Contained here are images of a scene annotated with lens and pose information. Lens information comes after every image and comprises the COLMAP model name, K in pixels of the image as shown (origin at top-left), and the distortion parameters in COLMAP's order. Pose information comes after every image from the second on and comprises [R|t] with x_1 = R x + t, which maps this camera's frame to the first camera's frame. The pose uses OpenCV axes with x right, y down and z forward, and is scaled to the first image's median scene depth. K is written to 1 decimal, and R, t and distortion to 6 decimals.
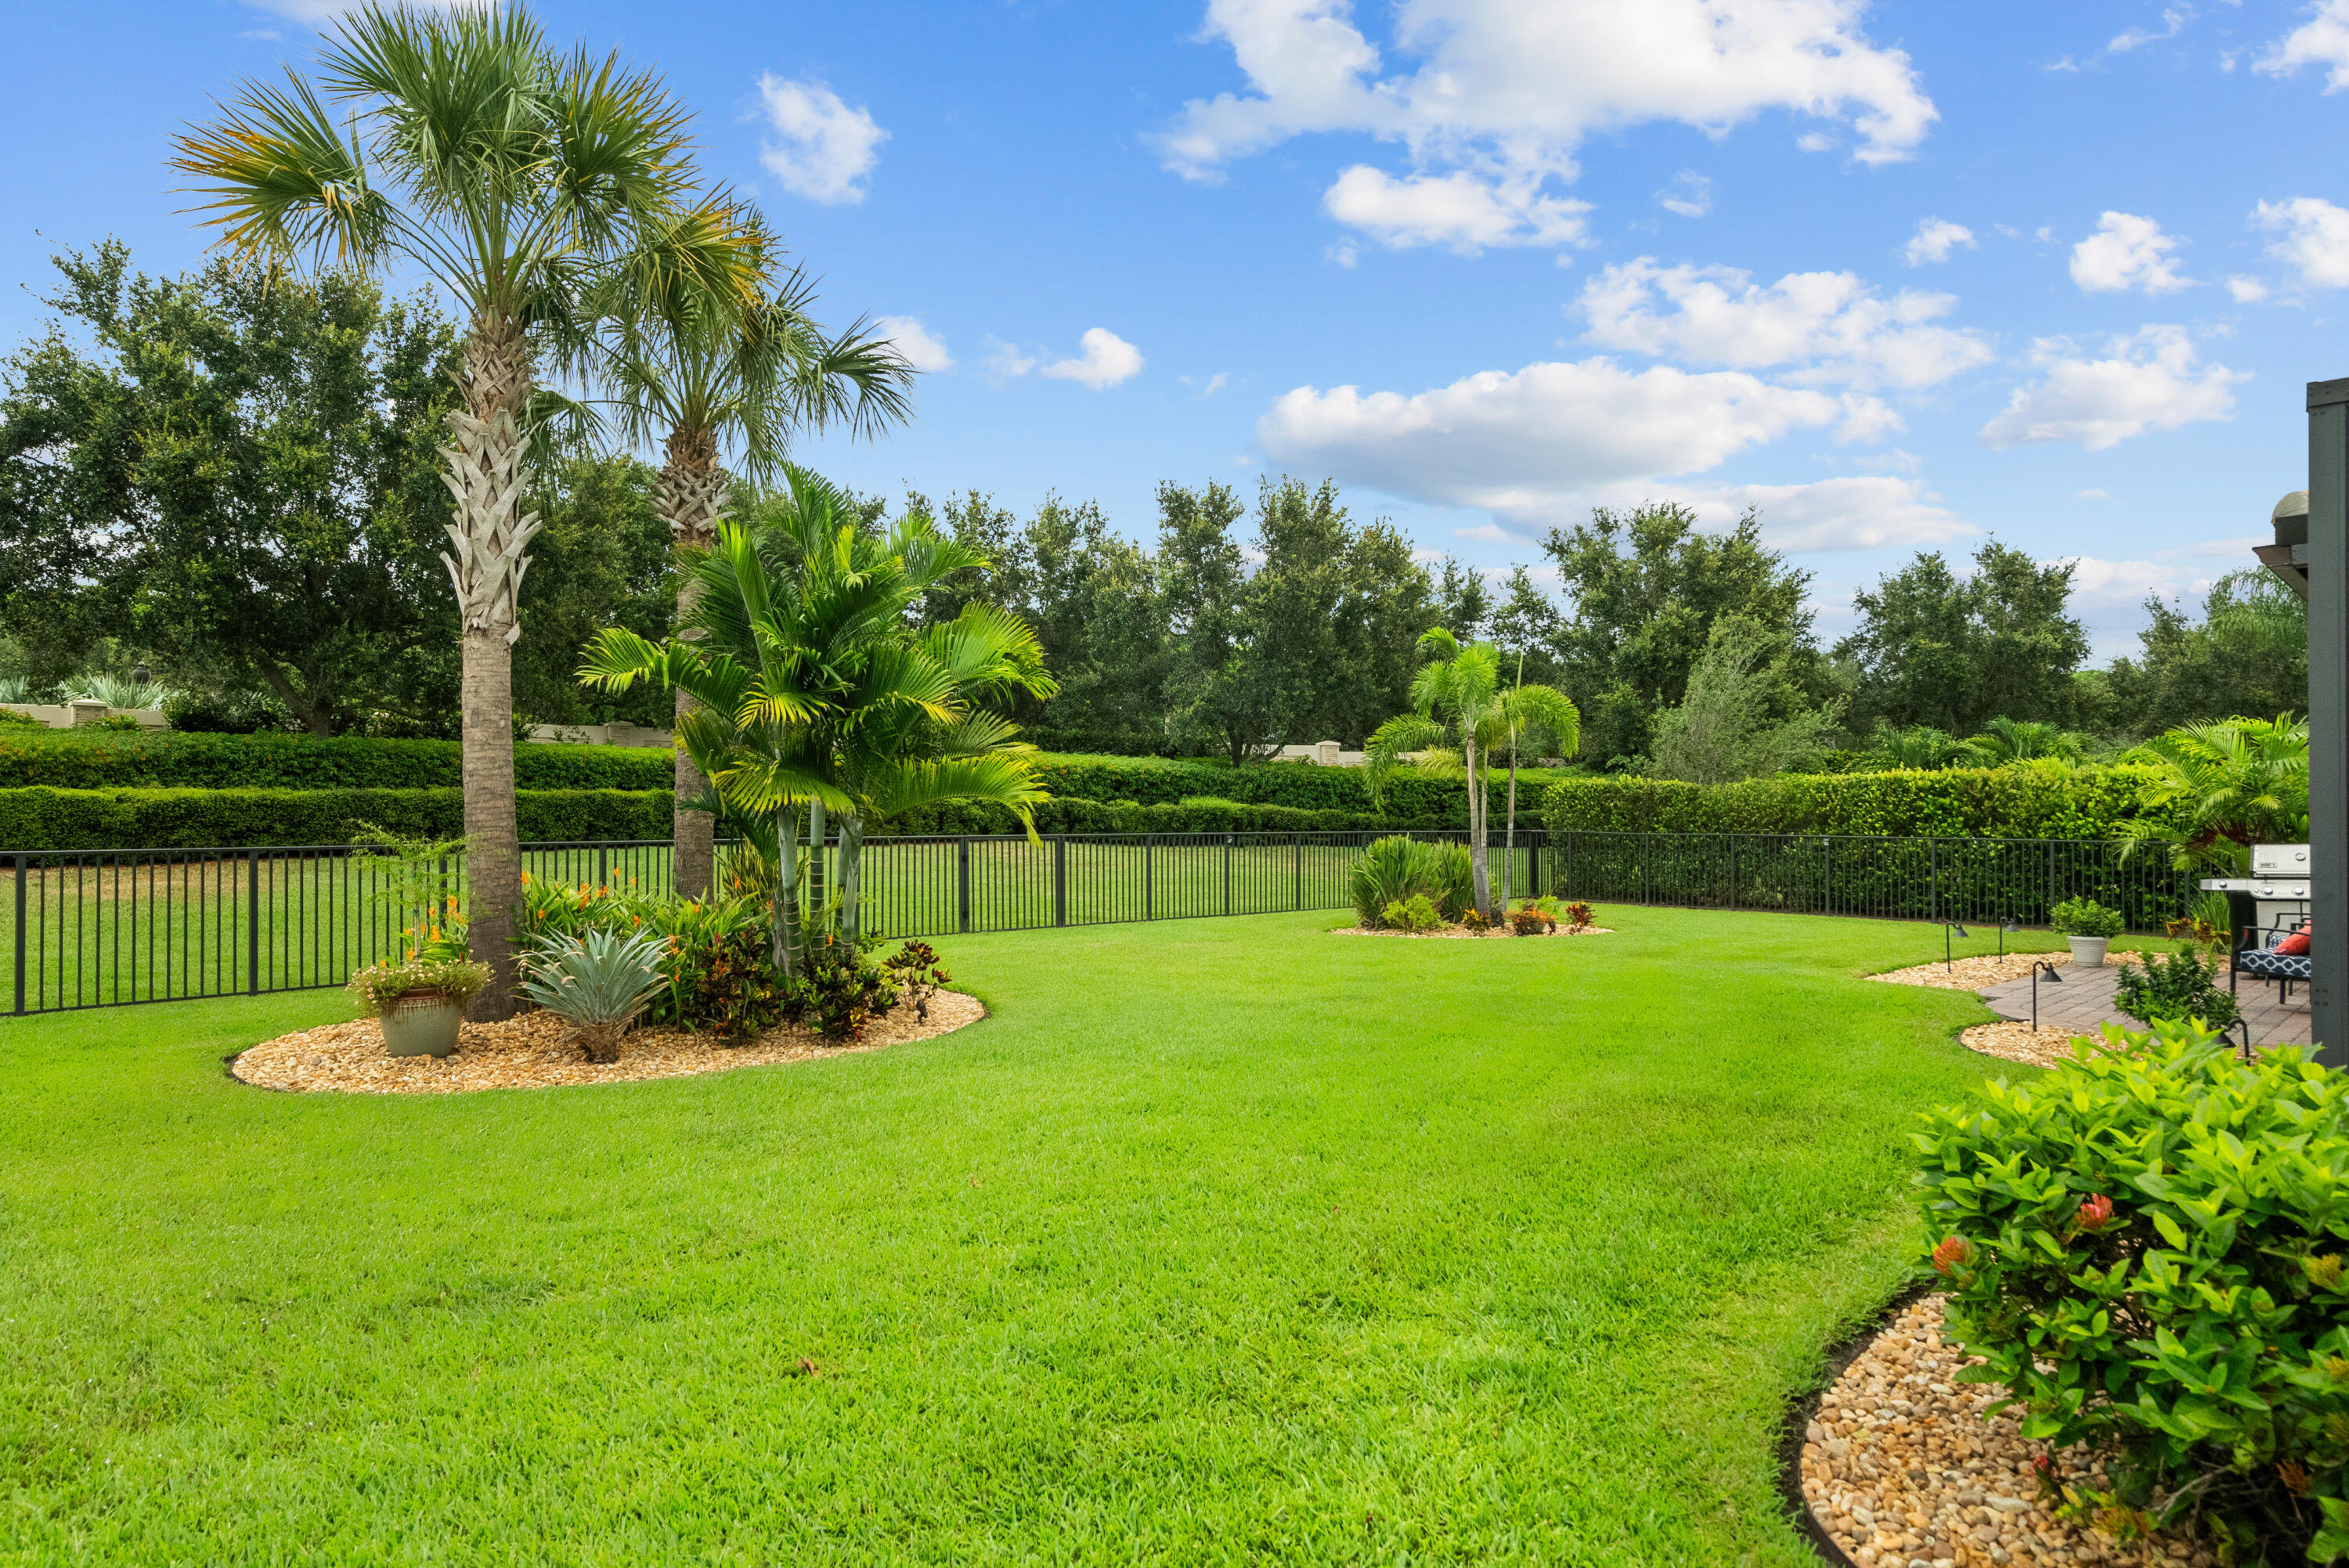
lens RADIAL K [[1425.8, 0, 1175.9], [0, 1425.8, 806.6], [0, 0, 1]] dist [-0.001306, -0.000909]
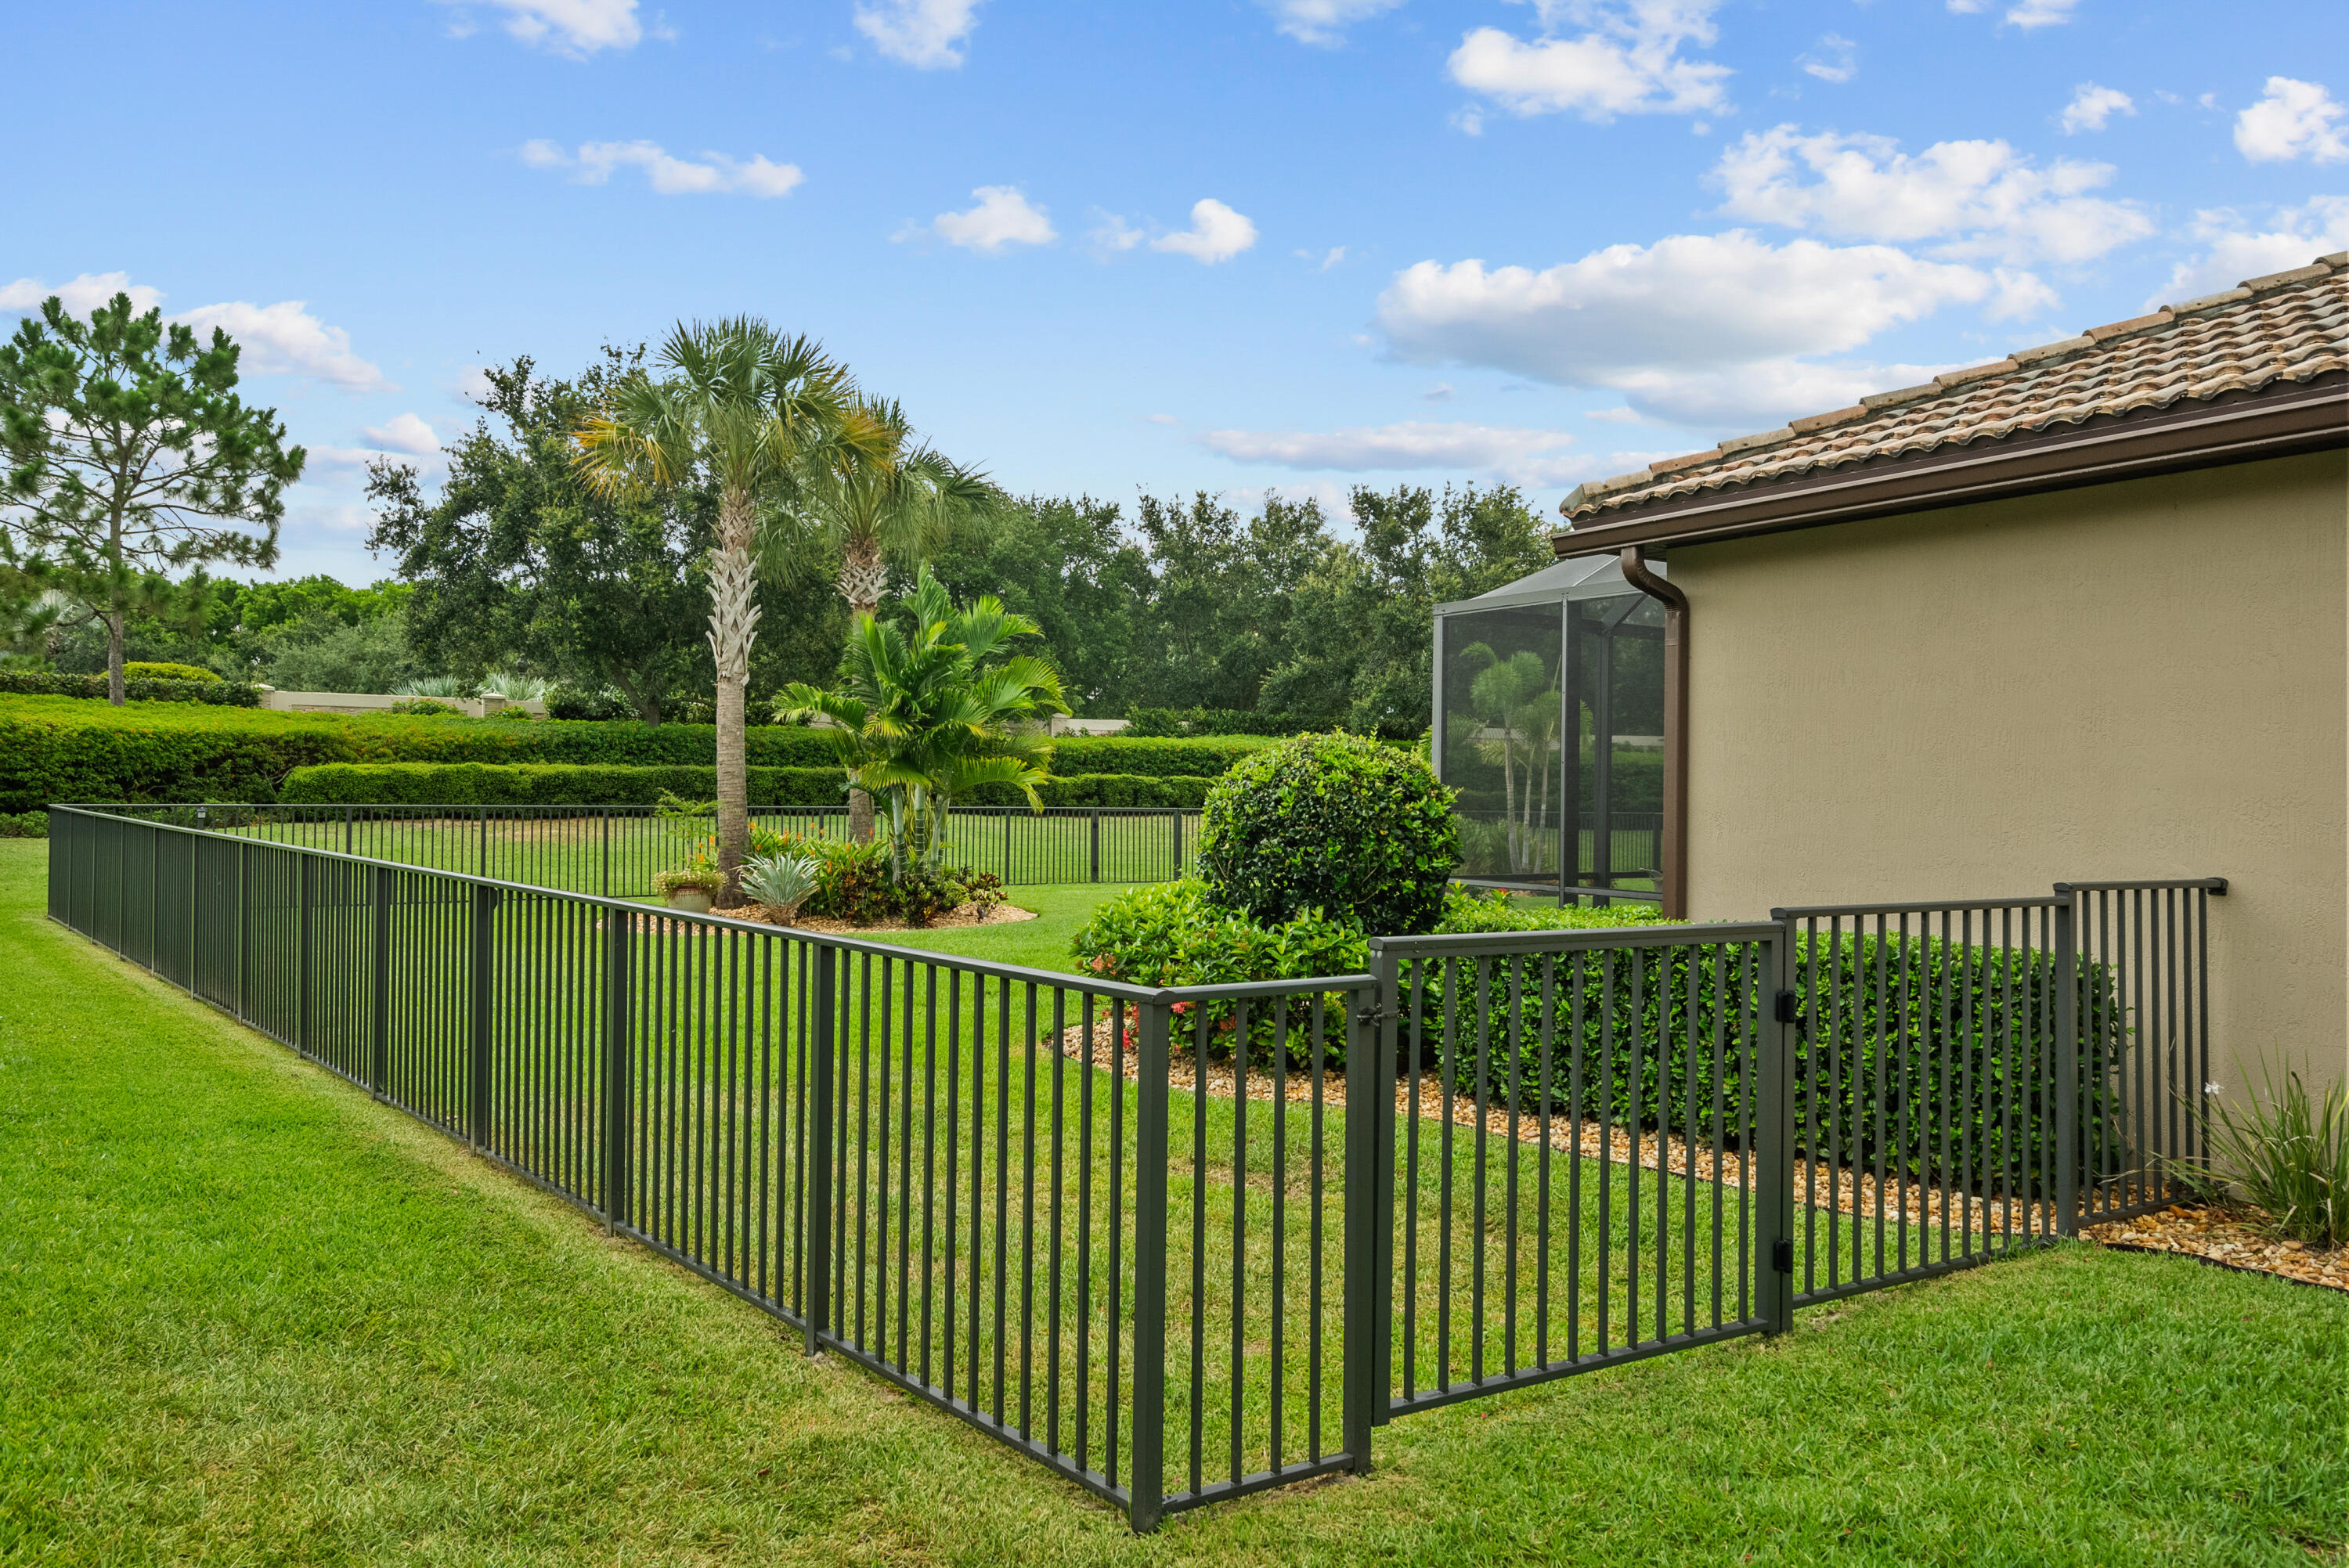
lens RADIAL K [[1664.5, 0, 1174.5], [0, 1664.5, 784.0], [0, 0, 1]] dist [-0.001211, -0.000131]
pose [[0.970086, 0.012469, -0.242441, 0.262924], [-0.012443, 0.999921, 0.001639, -0.004184], [0.242442, 0.001427, 0.970165, -0.407383]]
